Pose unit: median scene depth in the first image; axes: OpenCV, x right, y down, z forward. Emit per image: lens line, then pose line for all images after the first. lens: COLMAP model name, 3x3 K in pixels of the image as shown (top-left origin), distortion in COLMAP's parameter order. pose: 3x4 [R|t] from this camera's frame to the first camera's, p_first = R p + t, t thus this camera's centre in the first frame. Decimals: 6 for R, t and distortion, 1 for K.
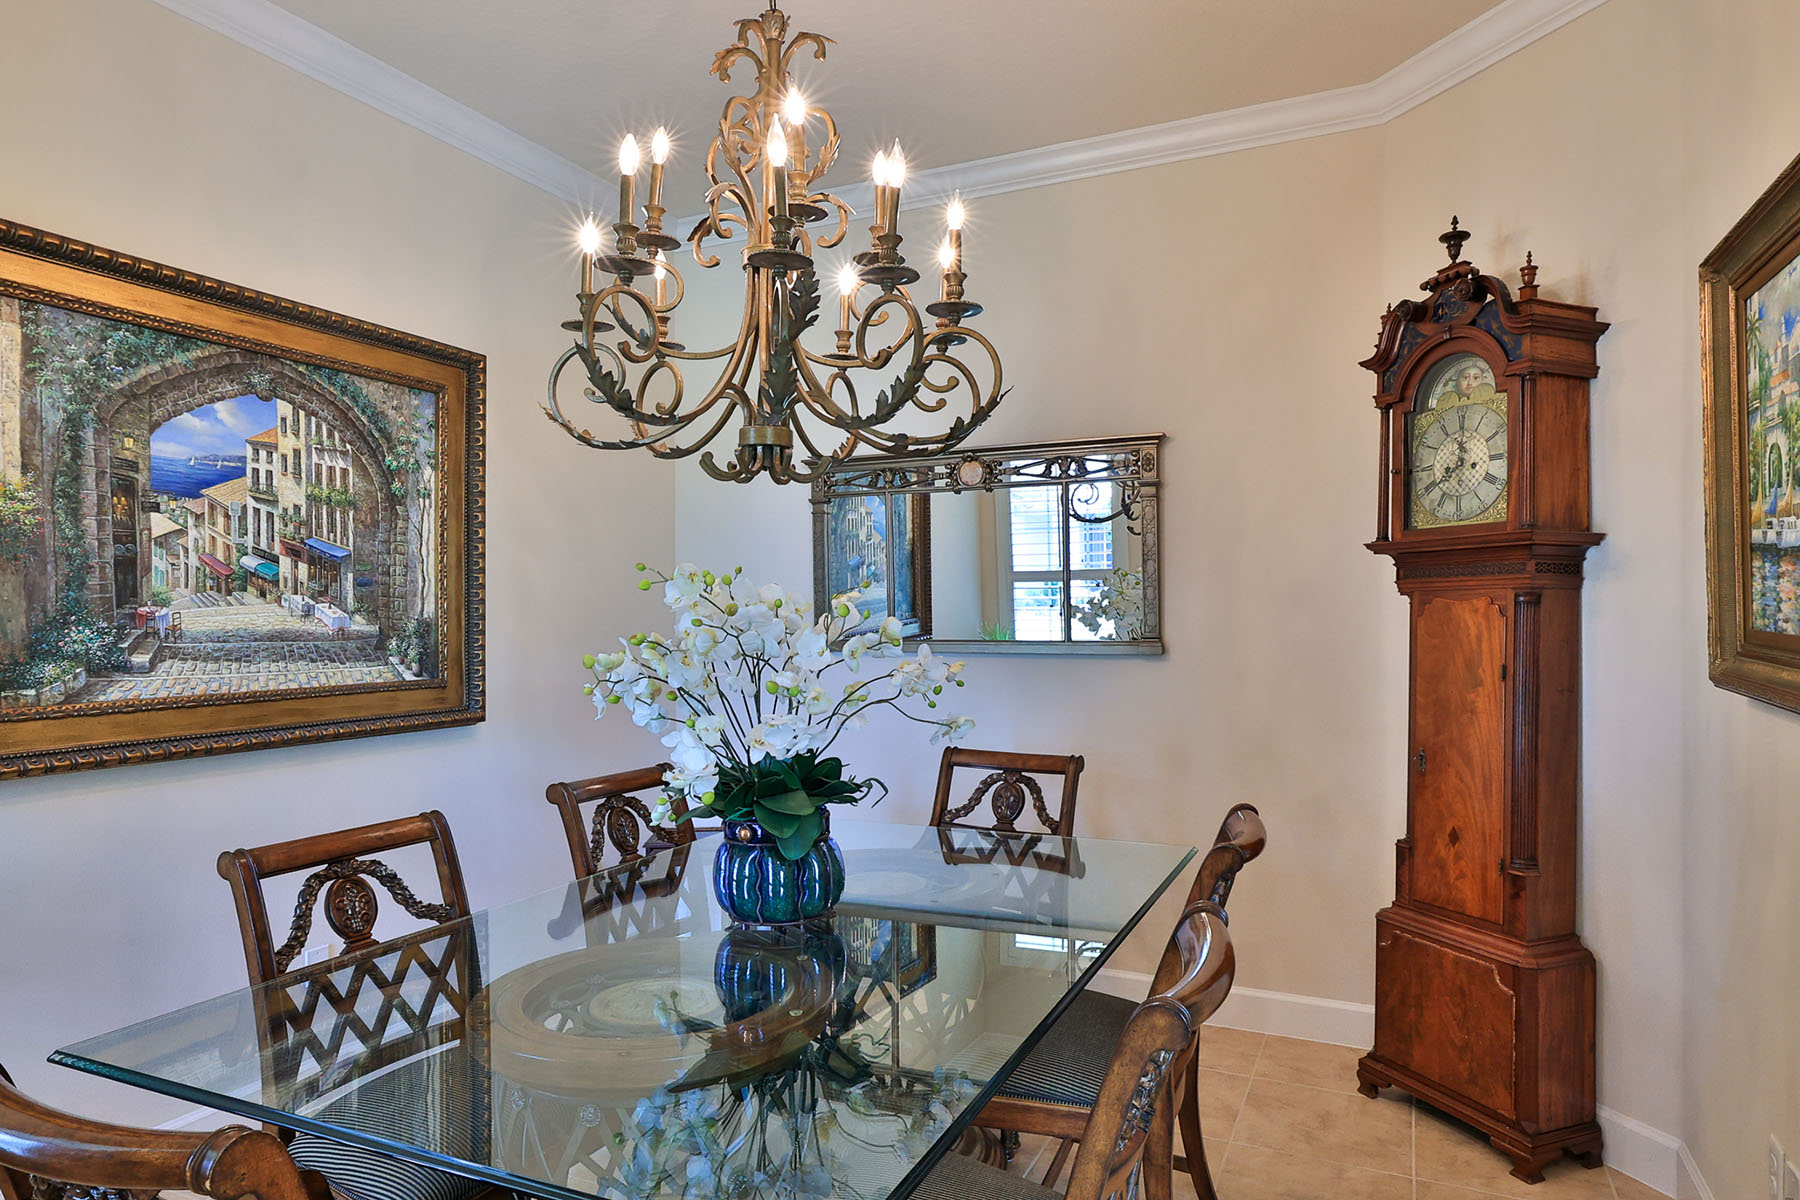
lens RADIAL K [[1058.1, 0, 896.0], [0, 1058.1, 614.5], [0, 0, 1]] dist [-0.000813, -0.001511]
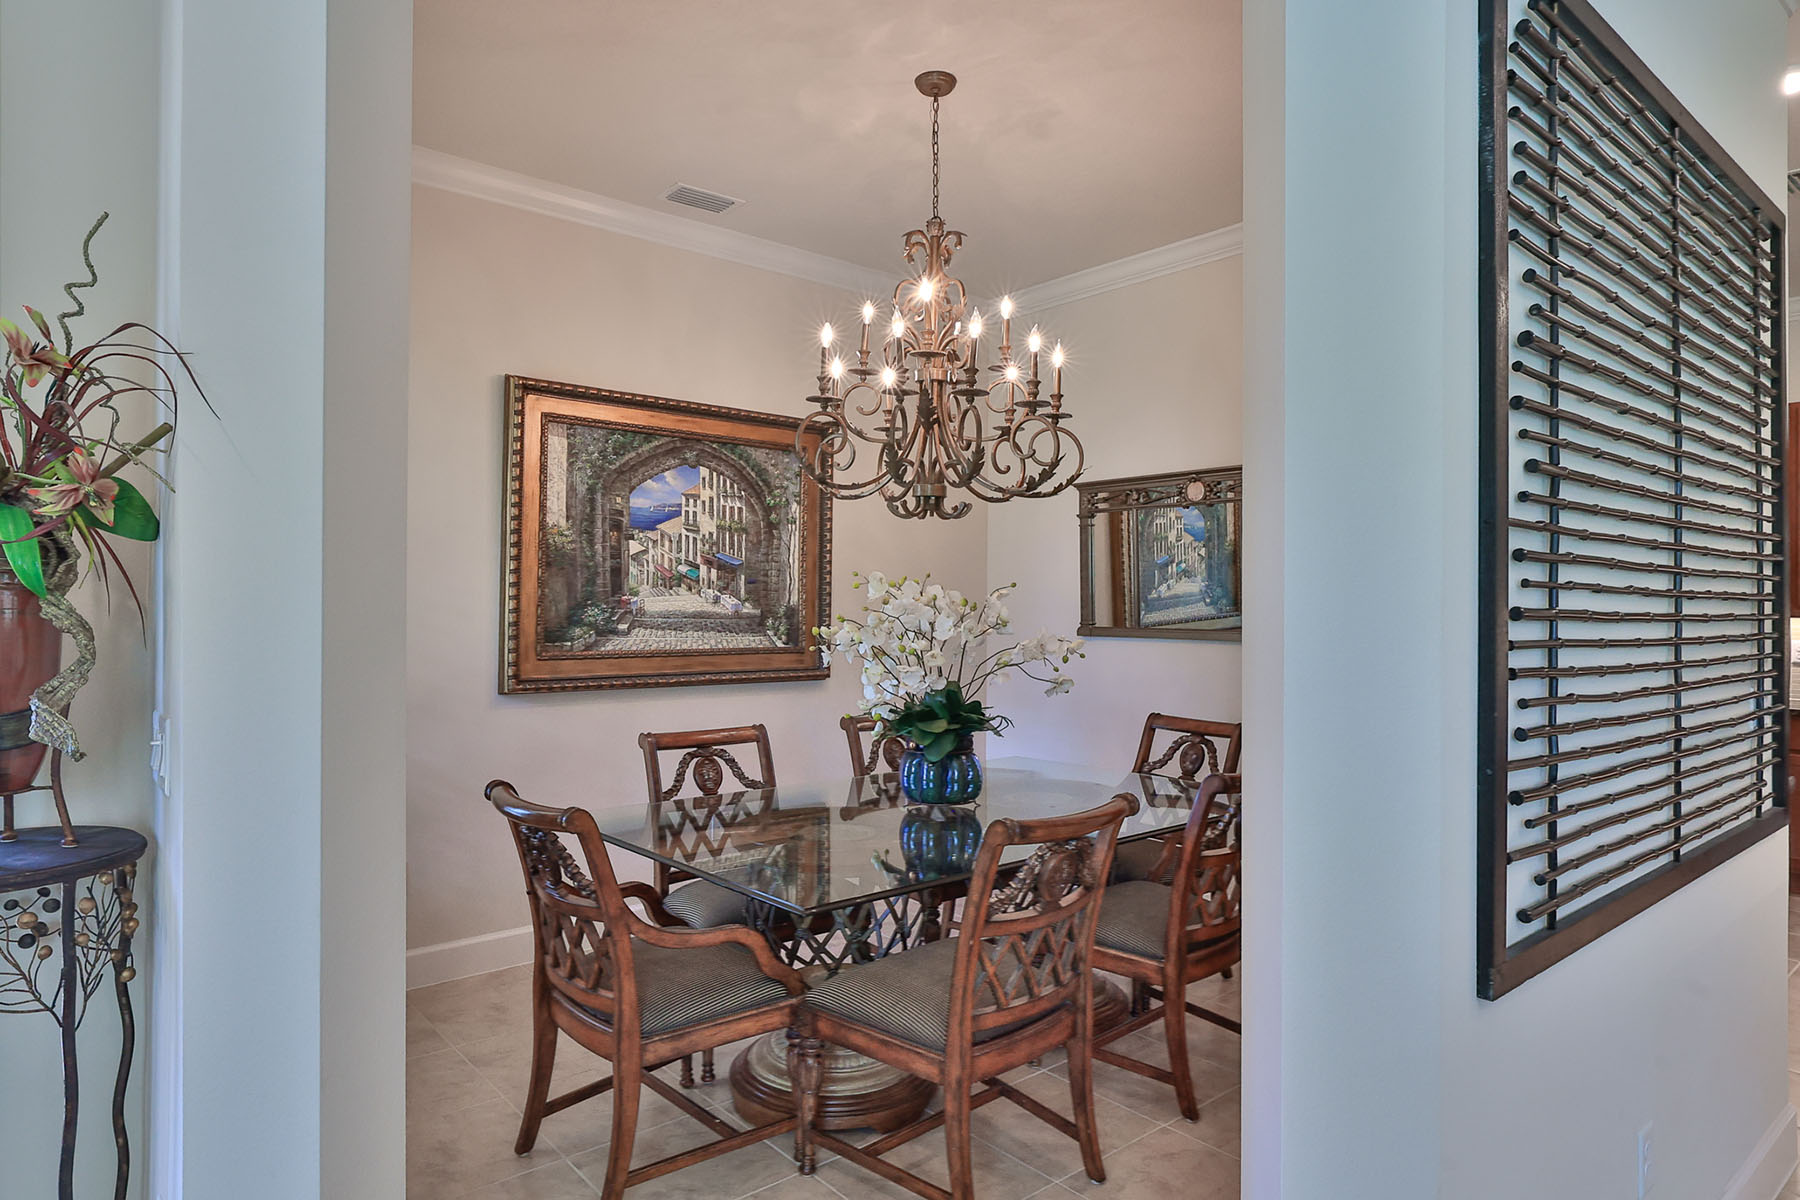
lens RADIAL K [[1058.1, 0, 906.2], [0, 1058.1, 590.3], [0, 0, 1]] dist [-0.000813, -0.001511]
pose [[0.905596, 0.005989, -0.424099, 0.396276], [-0.012690, 0.999835, -0.012980, -0.000295], [0.423951, 0.017137, 0.905523, -0.327514]]
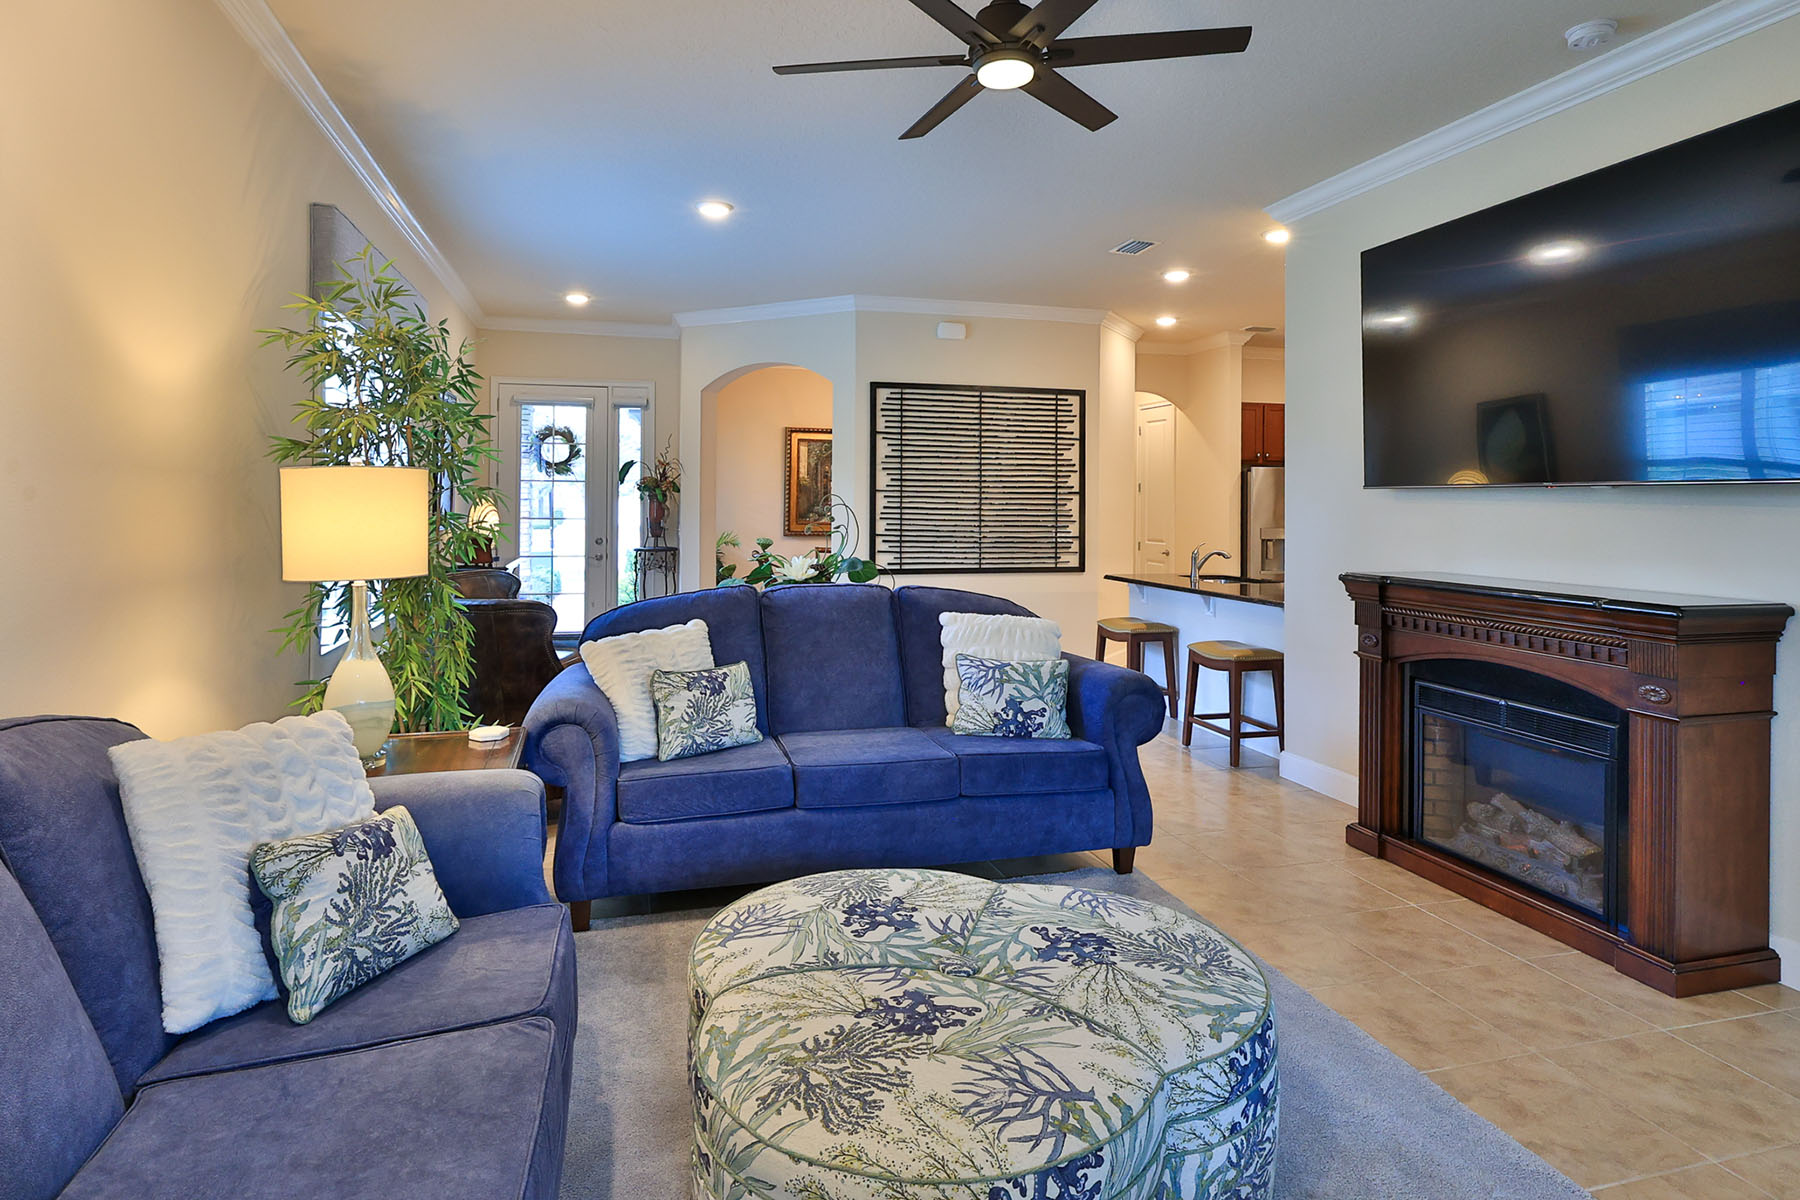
lens RADIAL K [[946.7, 0, 899.6], [0, 946.7, 517.7], [0, 0, 1]] dist [0.001803, 0.000449]
pose [[0.656629, 0.021965, -0.753894, 2.509285], [-0.013582, 0.999758, 0.017299, -0.016307], [0.754091, -0.001120, 0.656769, -1.424912]]
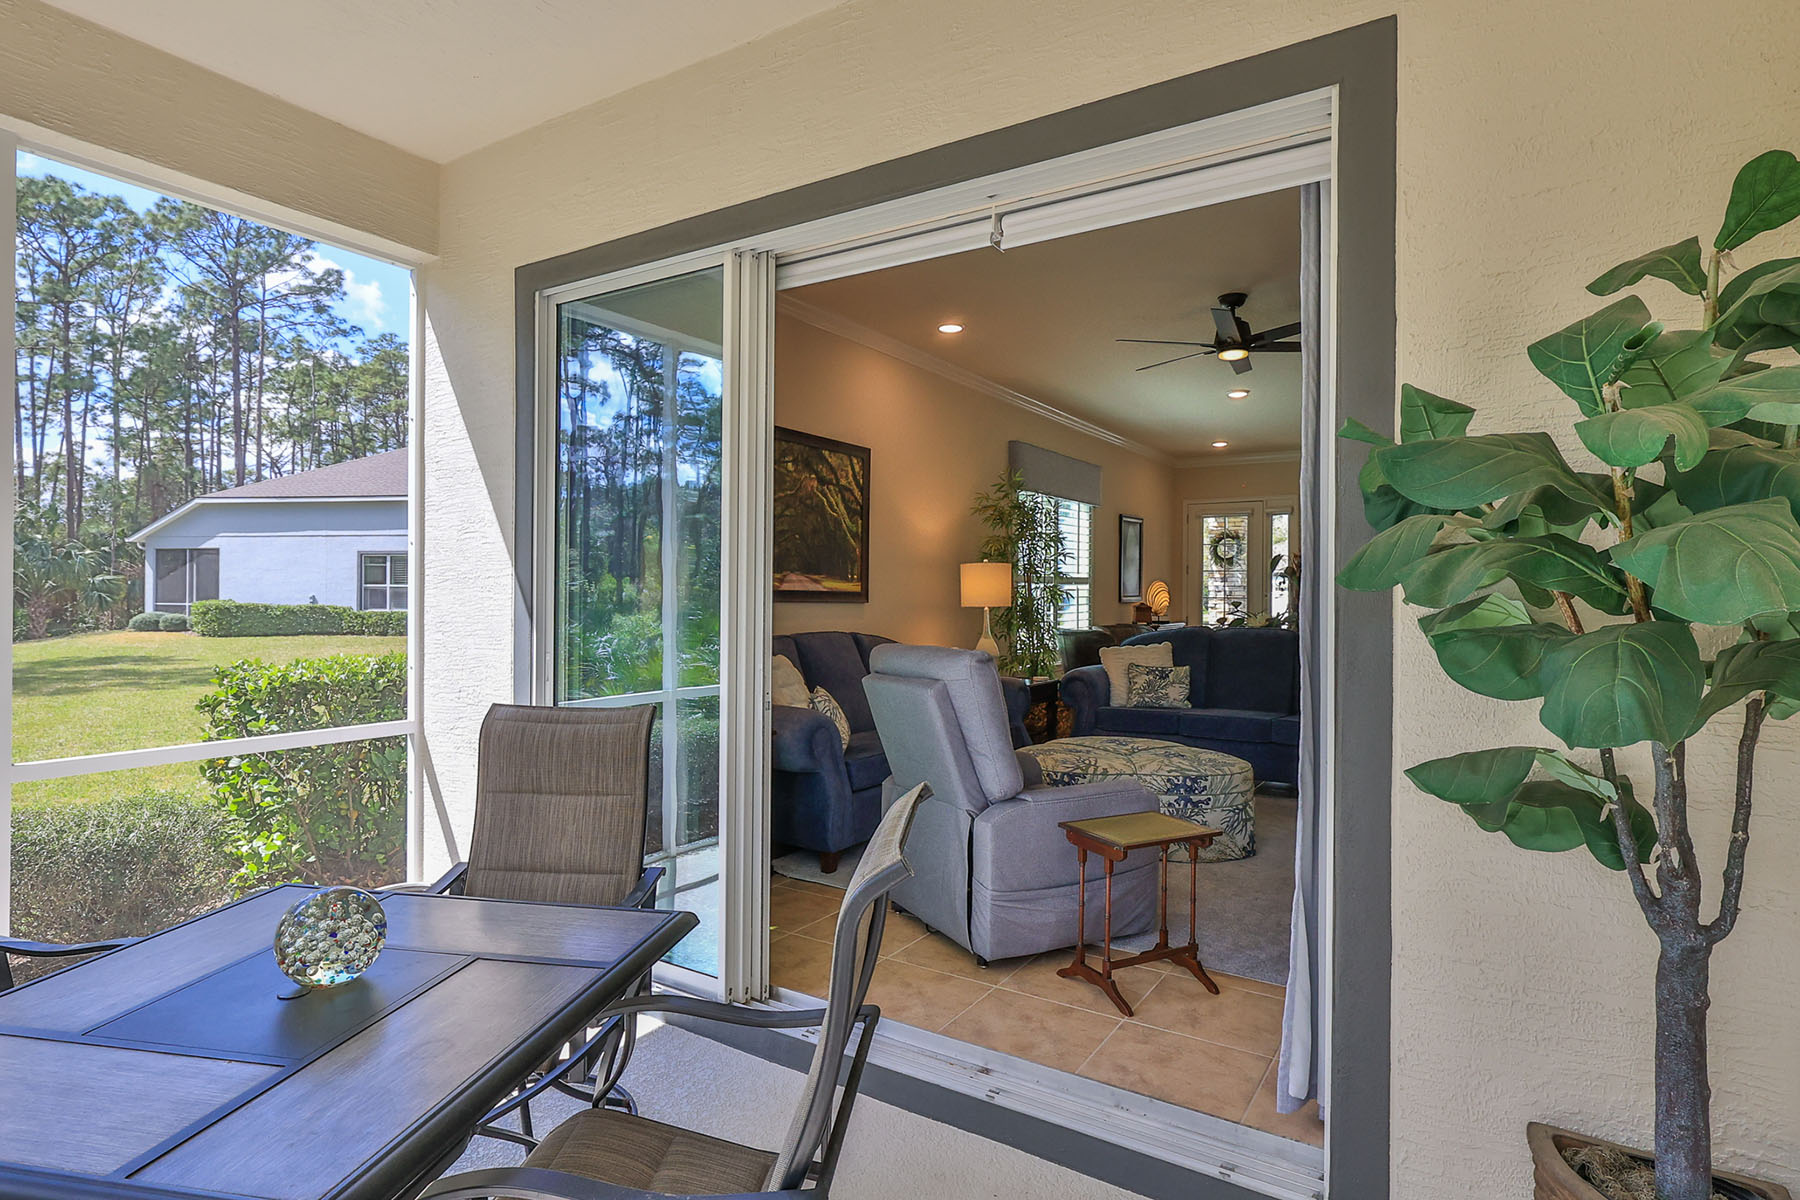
lens RADIAL K [[946.7, 0, 894.7], [0, 946.7, 599.0], [0, 0, 1]] dist [0.001803, 0.000449]
pose [[-0.151131, 0.013776, -0.988418, 3.952428], [-0.012064, 0.999803, 0.015779, 0.011283], [0.988440, 0.014309, -0.150935, -1.085239]]
